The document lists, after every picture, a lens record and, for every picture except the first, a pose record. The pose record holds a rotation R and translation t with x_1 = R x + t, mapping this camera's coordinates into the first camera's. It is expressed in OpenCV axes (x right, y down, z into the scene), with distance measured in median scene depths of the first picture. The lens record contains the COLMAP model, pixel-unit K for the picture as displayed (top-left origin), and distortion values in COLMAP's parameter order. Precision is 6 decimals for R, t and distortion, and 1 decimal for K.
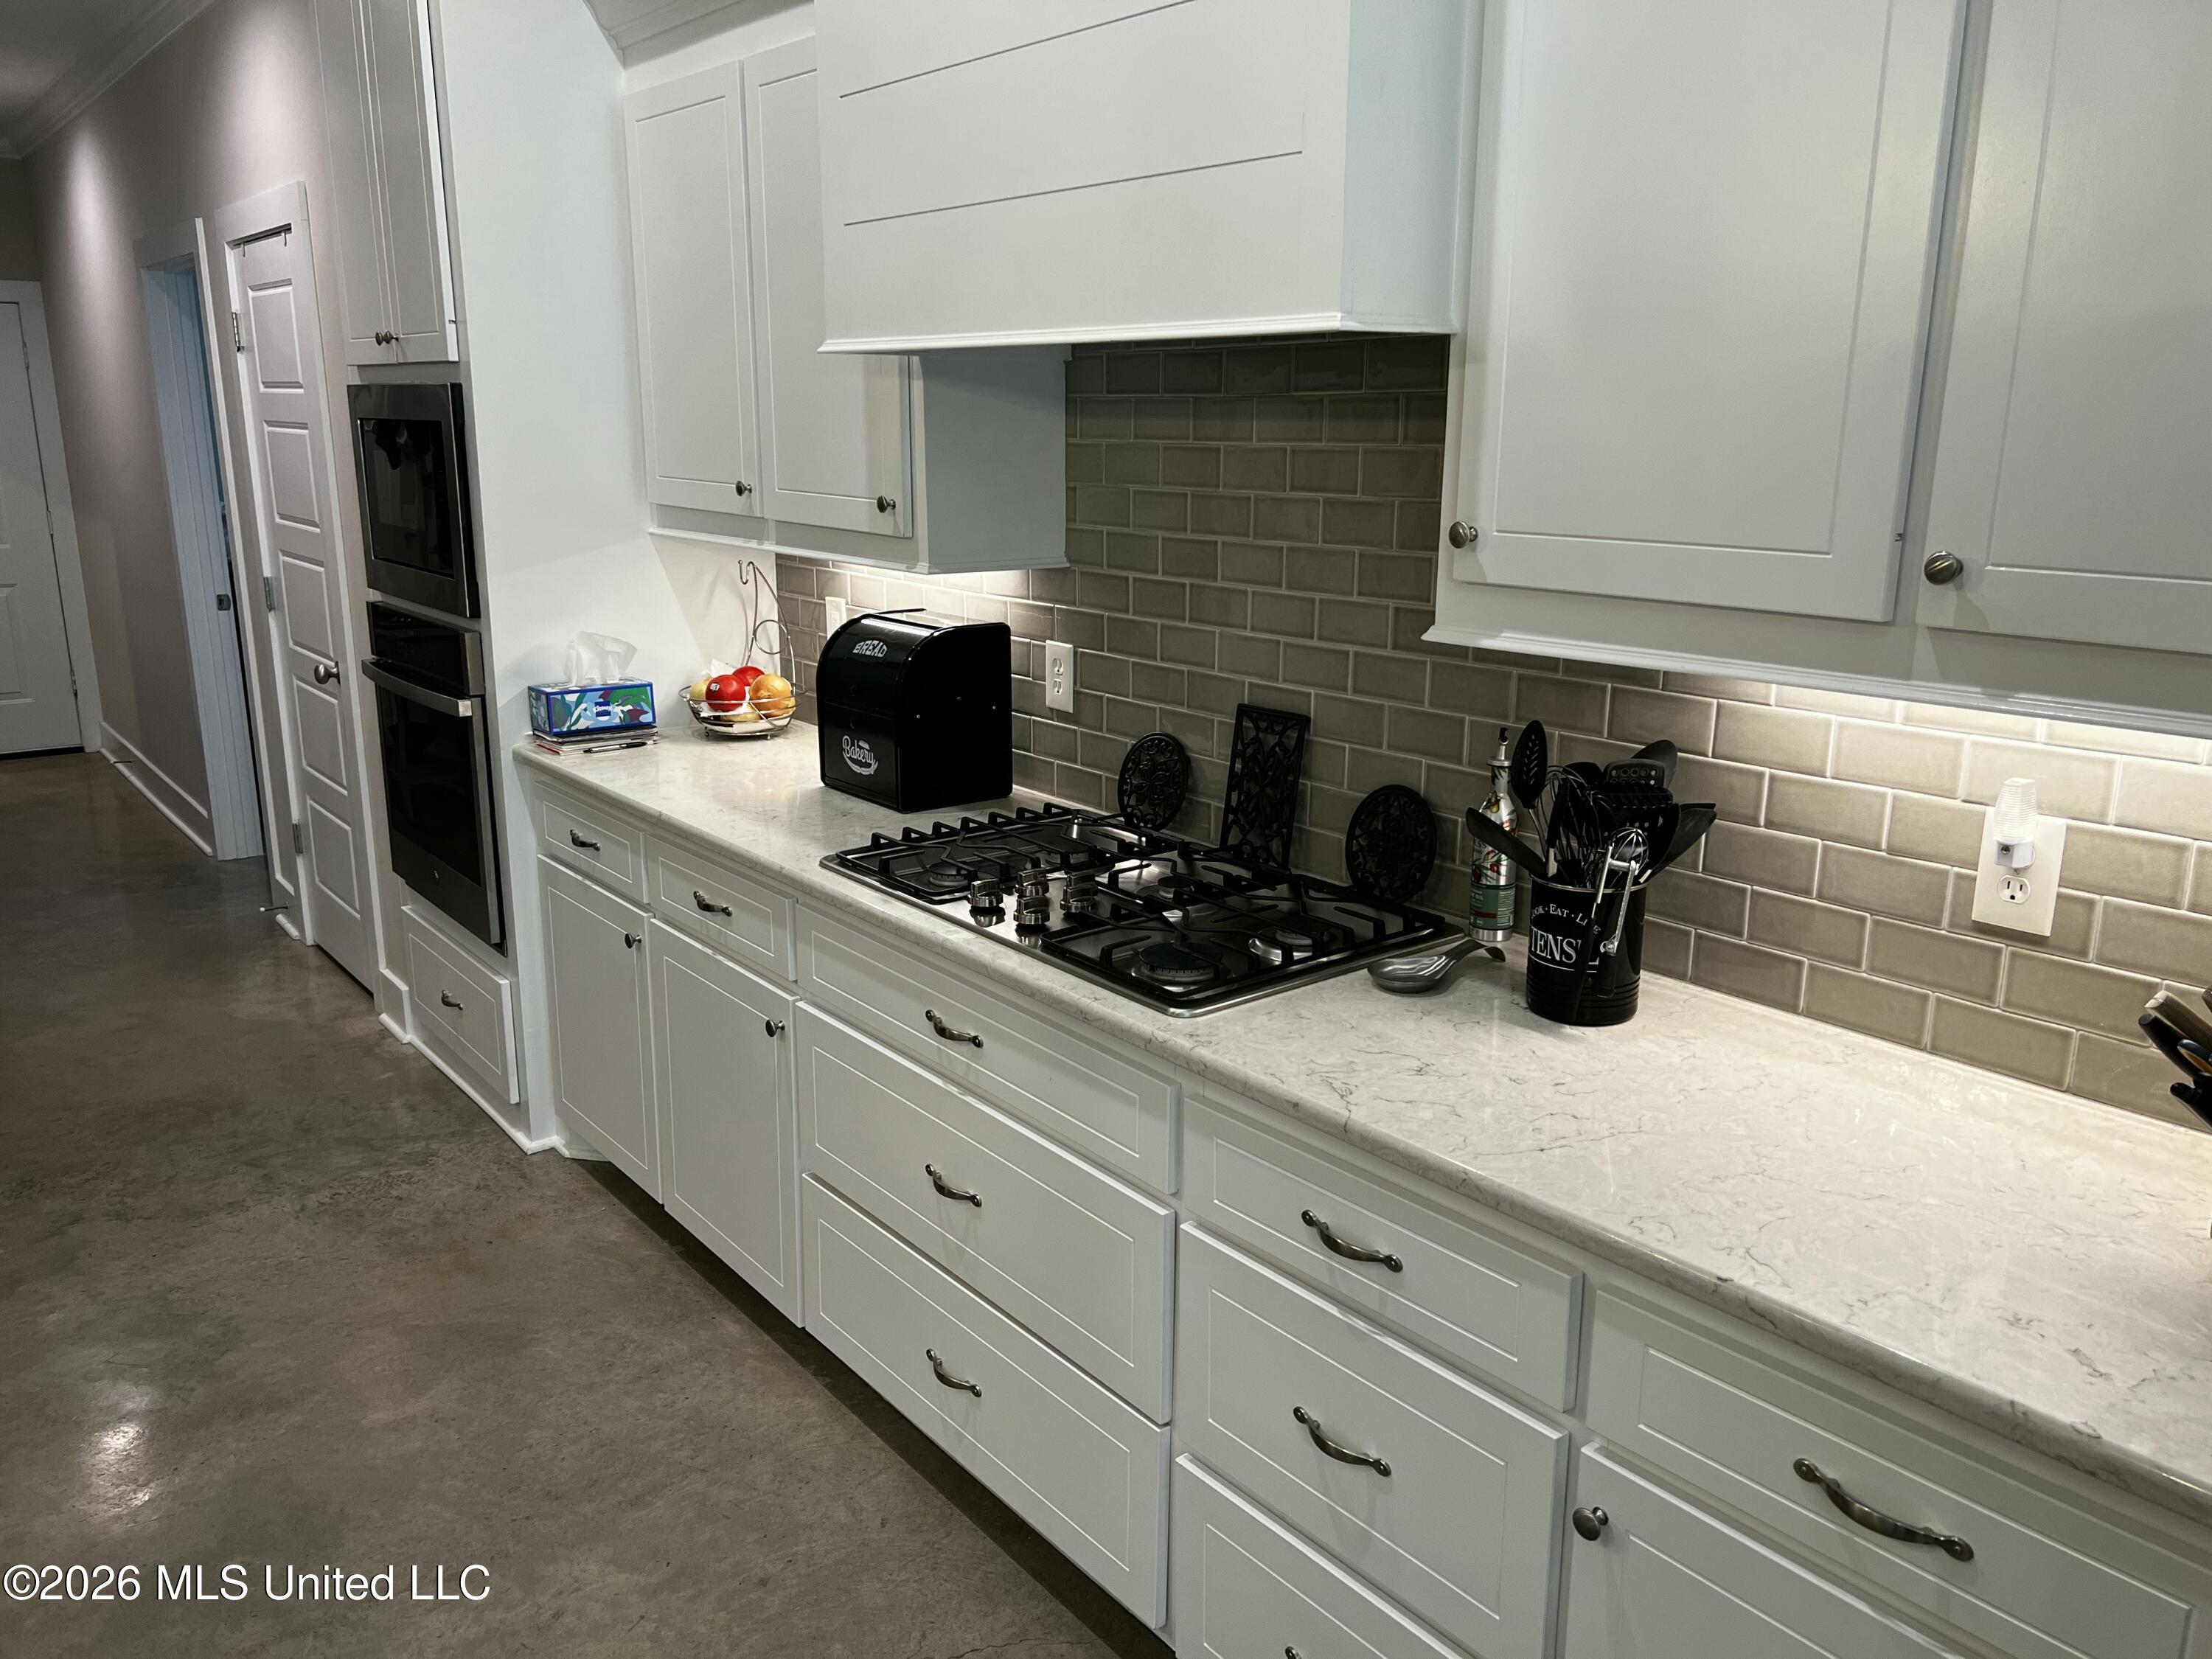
lens RADIAL K [[1670.0, 0, 1140.4], [0, 1670.0, 850.8], [0, 0, 1]] dist [0.042848, -0.046044]
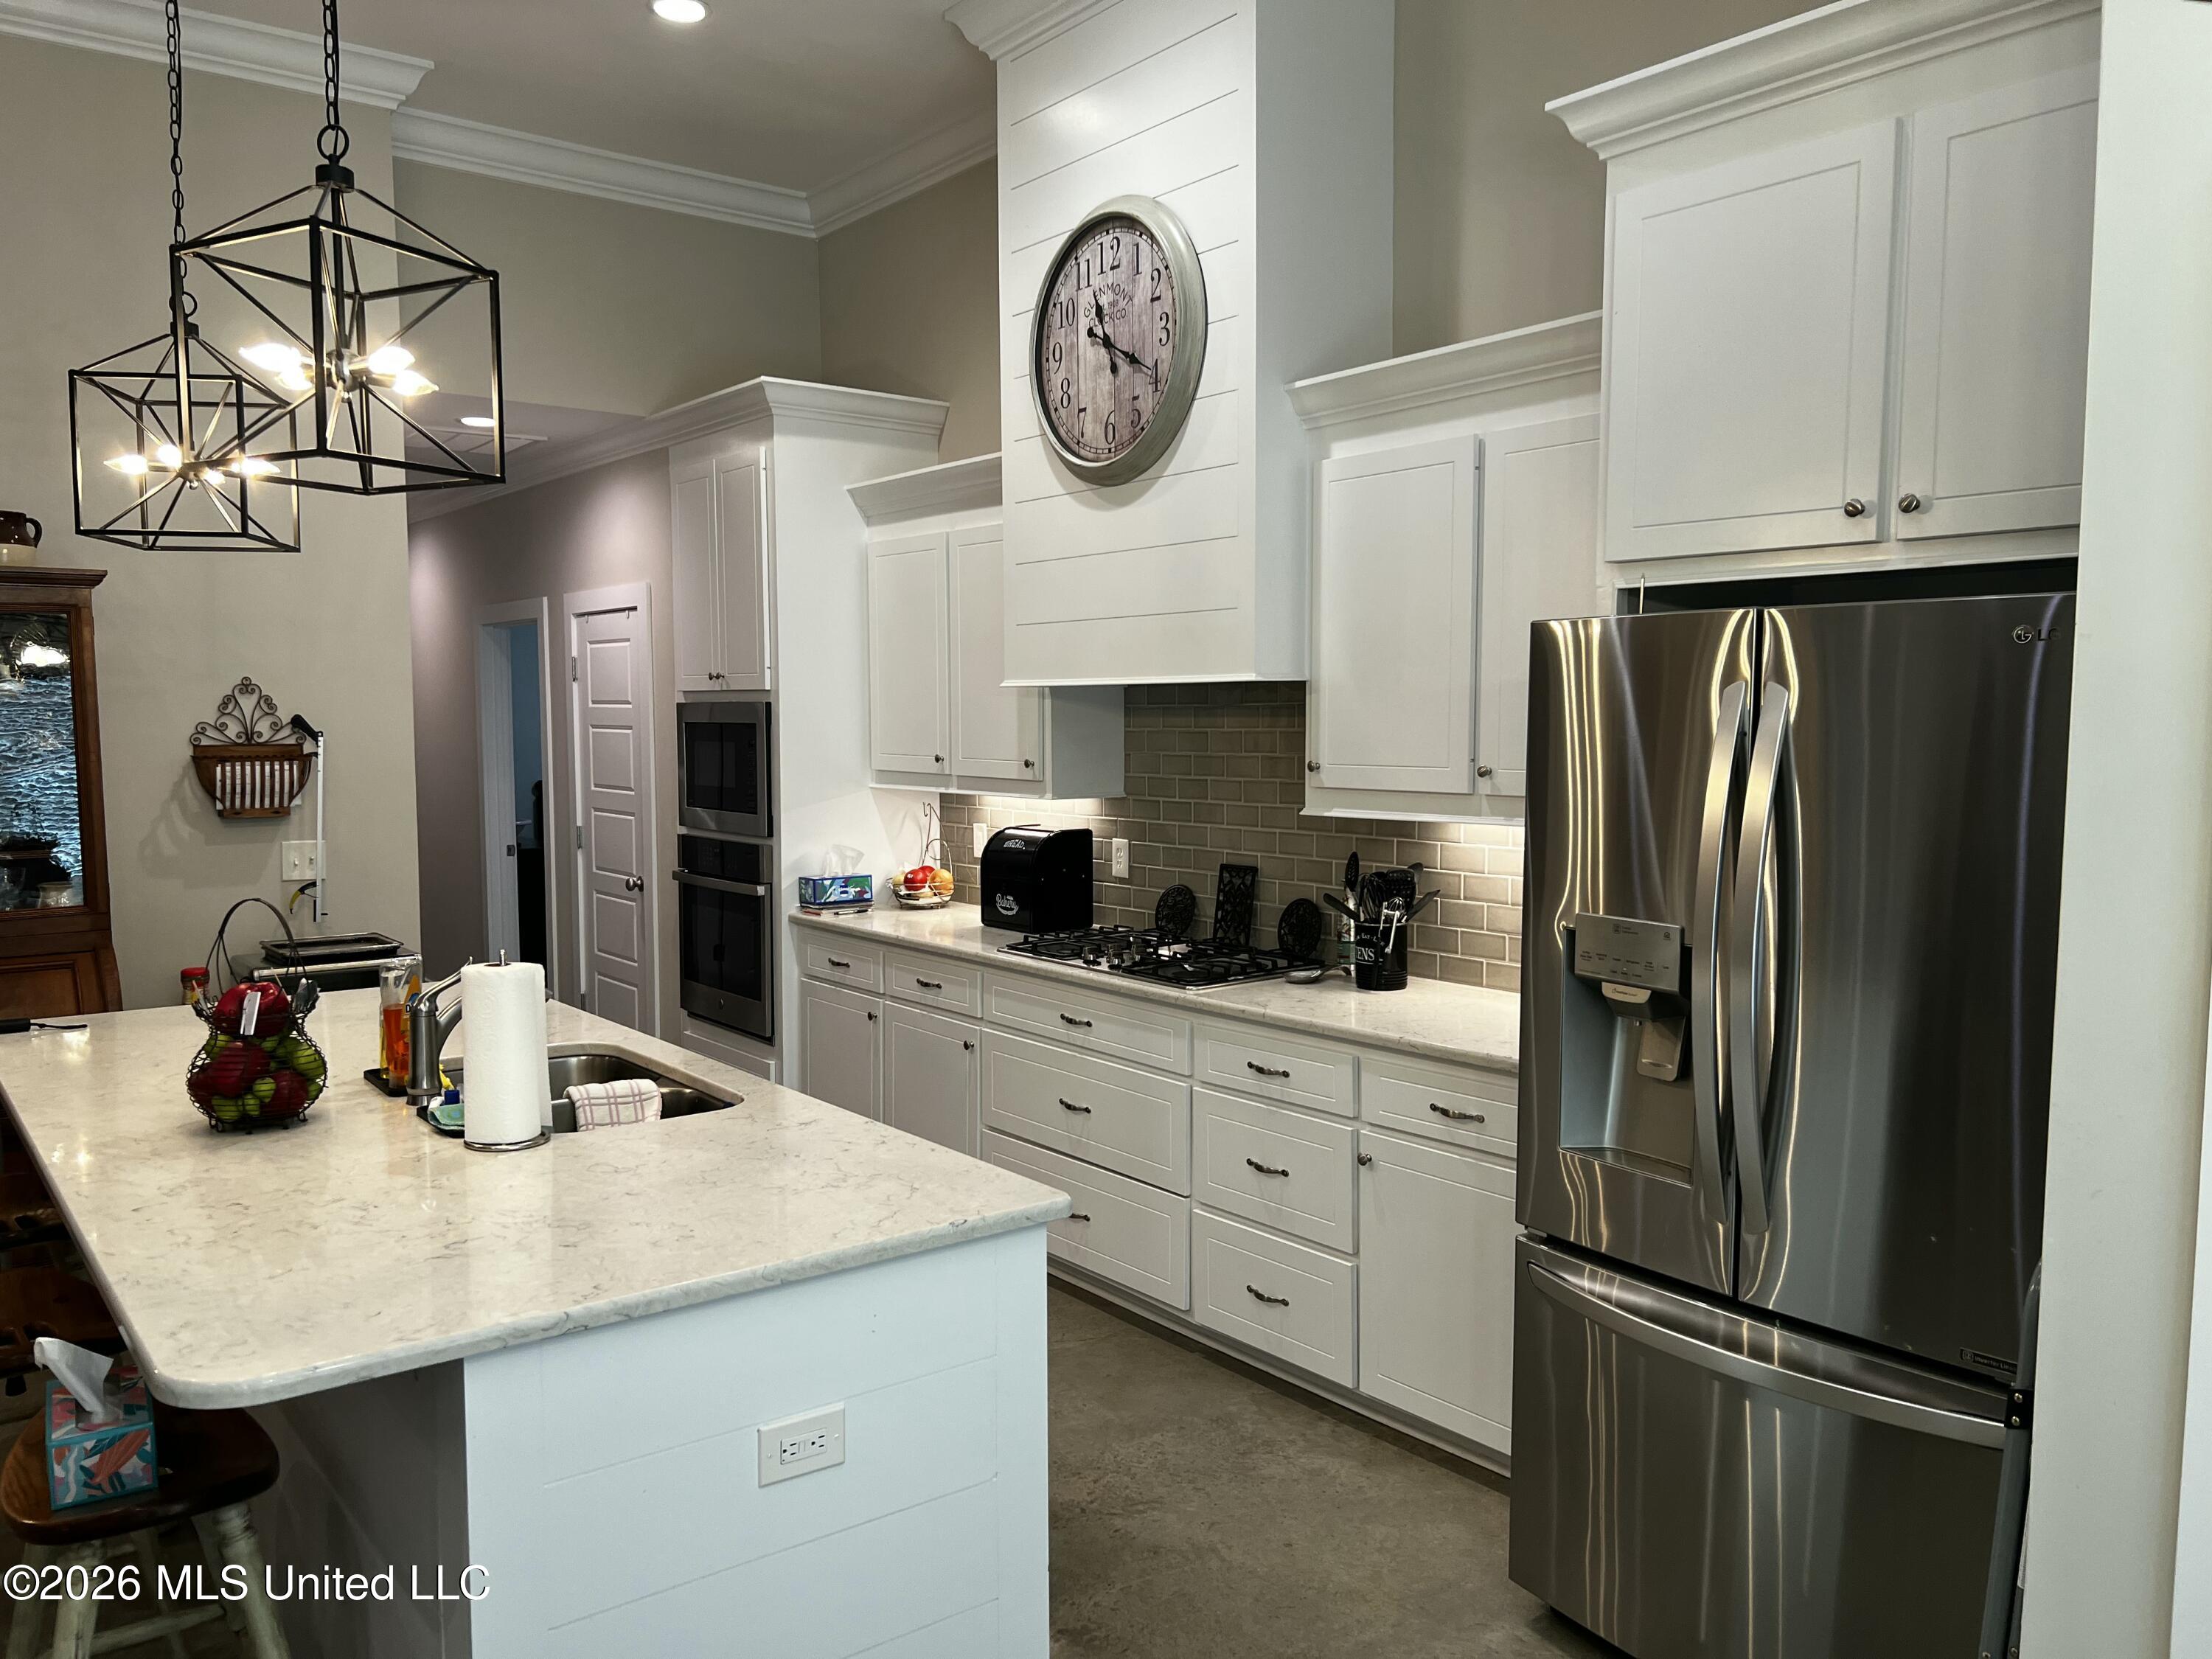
lens RADIAL K [[1670.0, 0, 1114.1], [0, 1670.0, 867.8], [0, 0, 1]] dist [0.042848, -0.046044]
pose [[0.999764, -0.010813, -0.018863, -0.024352], [0.007676, 0.987234, -0.159092, 0.205729], [0.020342, 0.158910, 0.987083, -0.820347]]
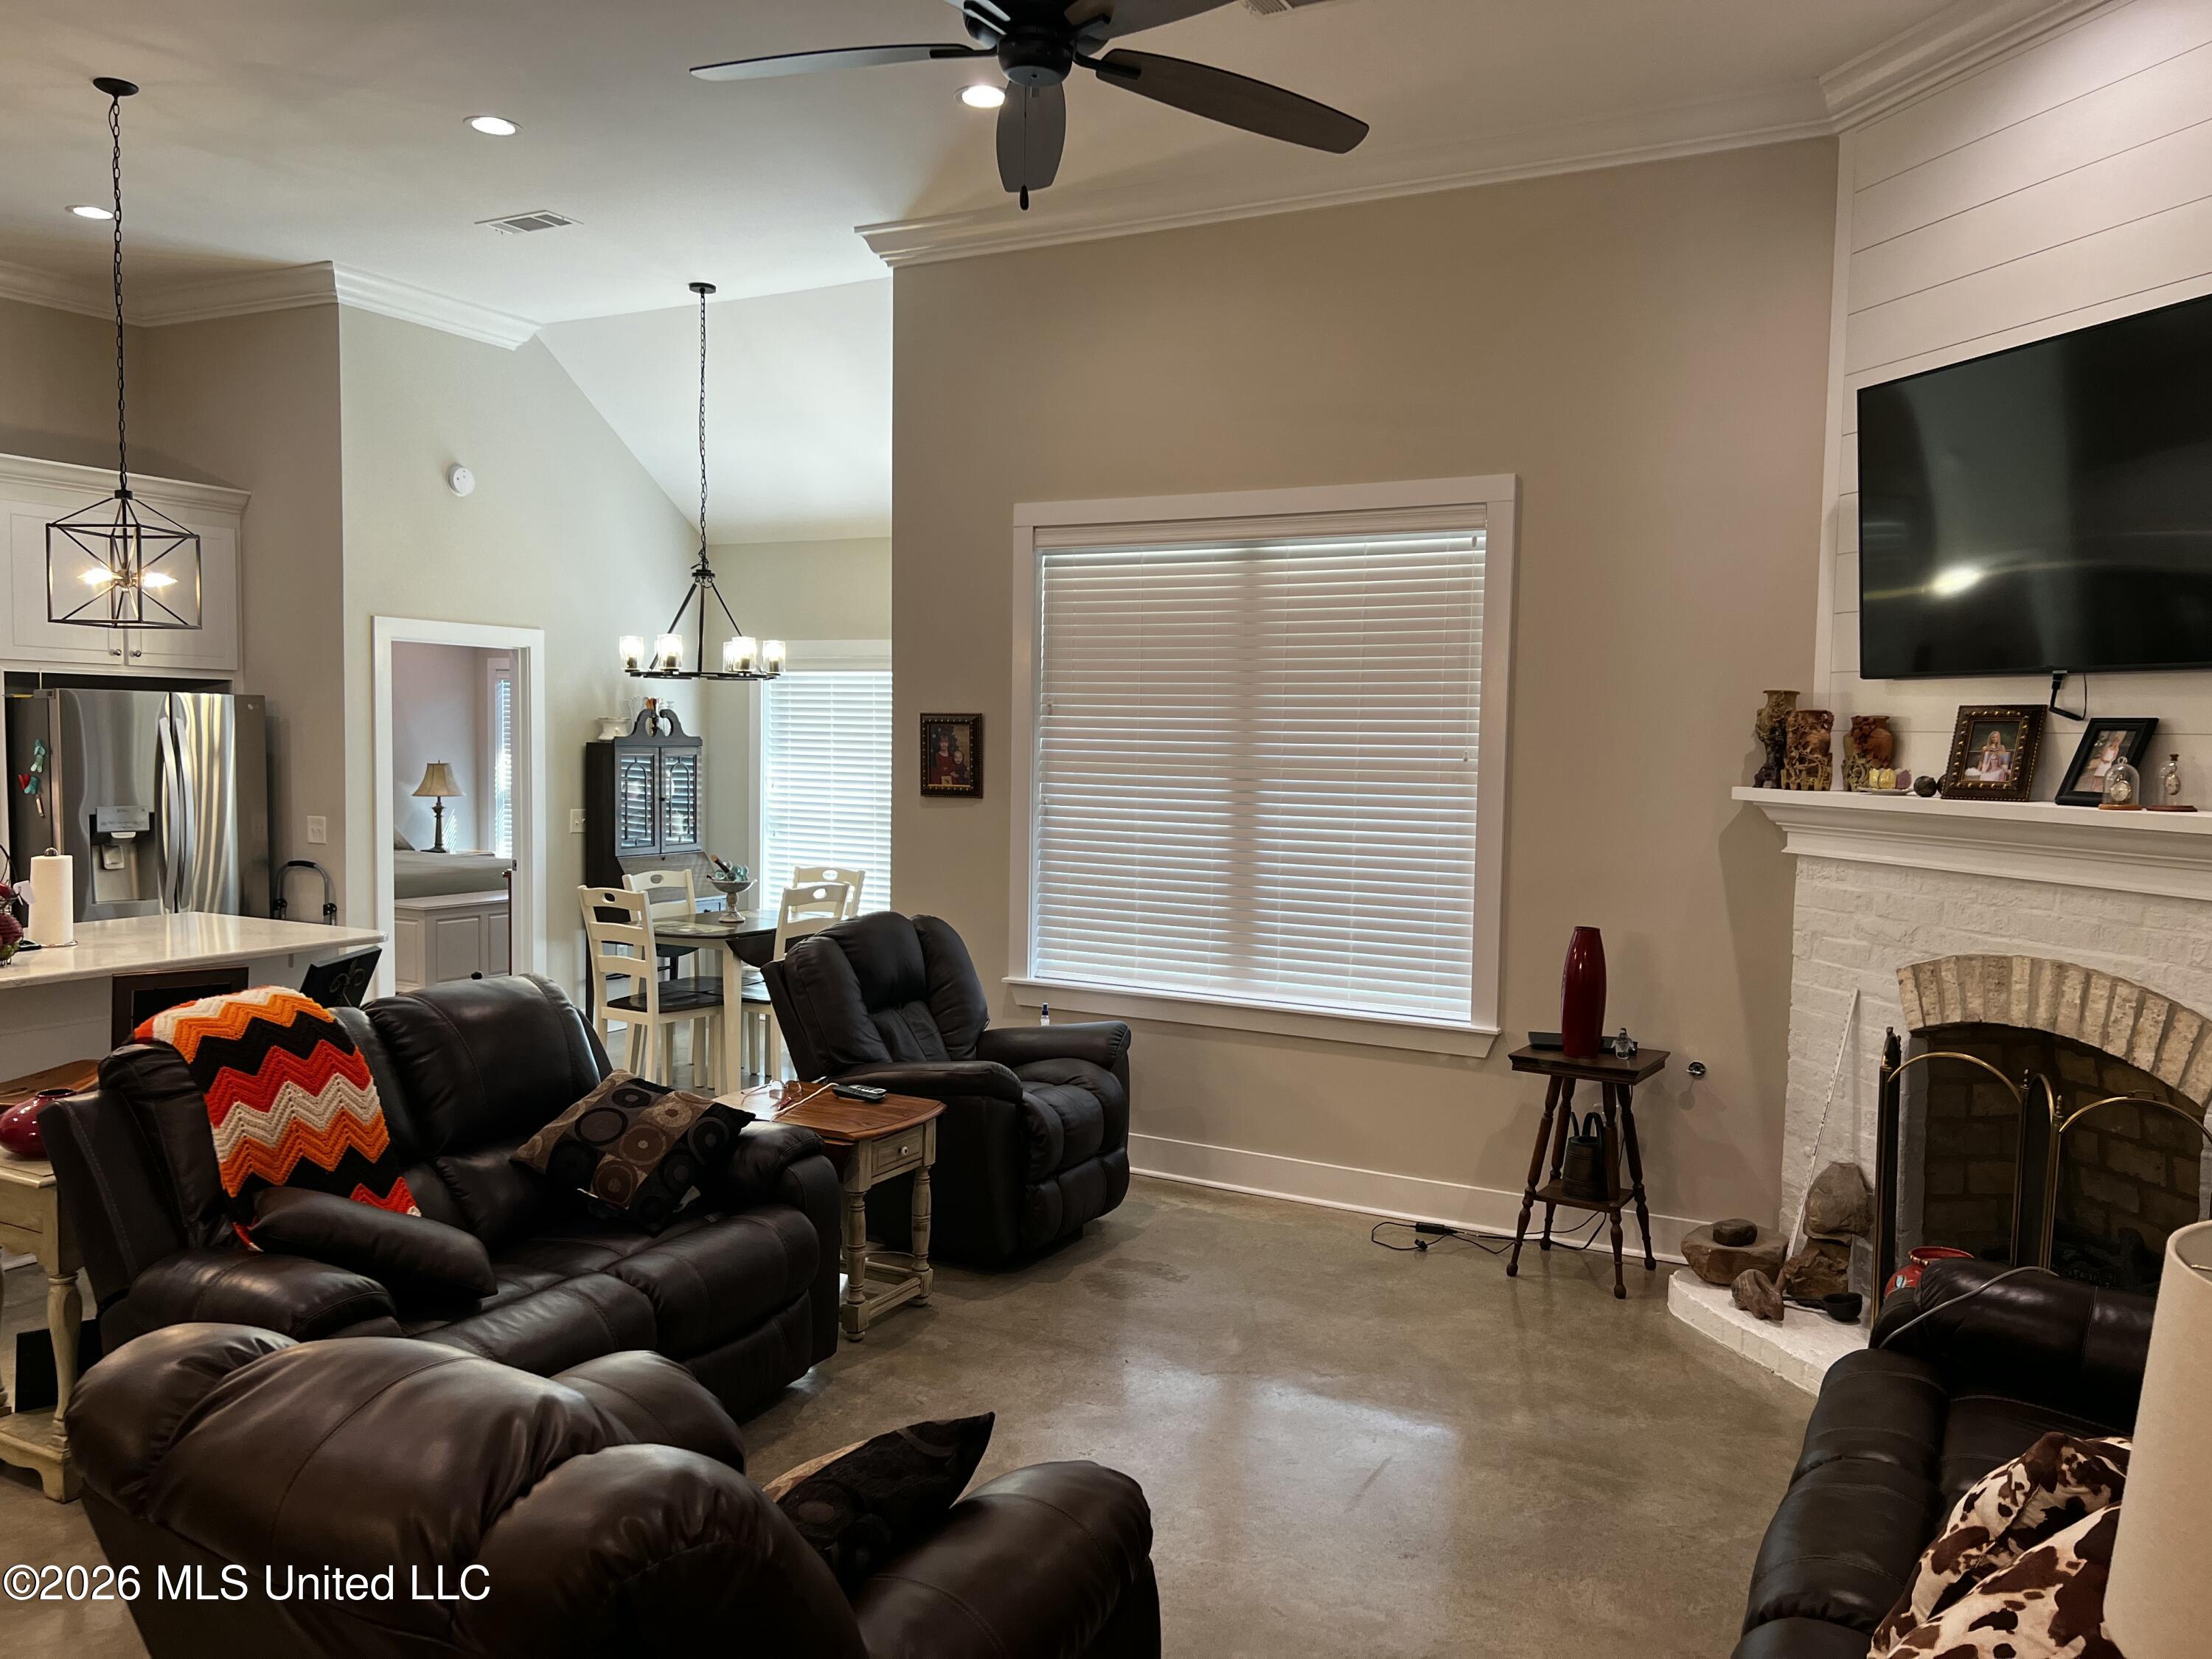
lens RADIAL K [[1670.0, 0, 1108.8], [0, 1670.0, 853.2], [0, 0, 1]] dist [0.042848, -0.046044]
pose [[-0.392645, -0.081585, 0.916064, -2.719557], [0.211282, 0.961415, 0.176184, 0.012334], [-0.895092, 0.262726, -0.360257, -0.234988]]
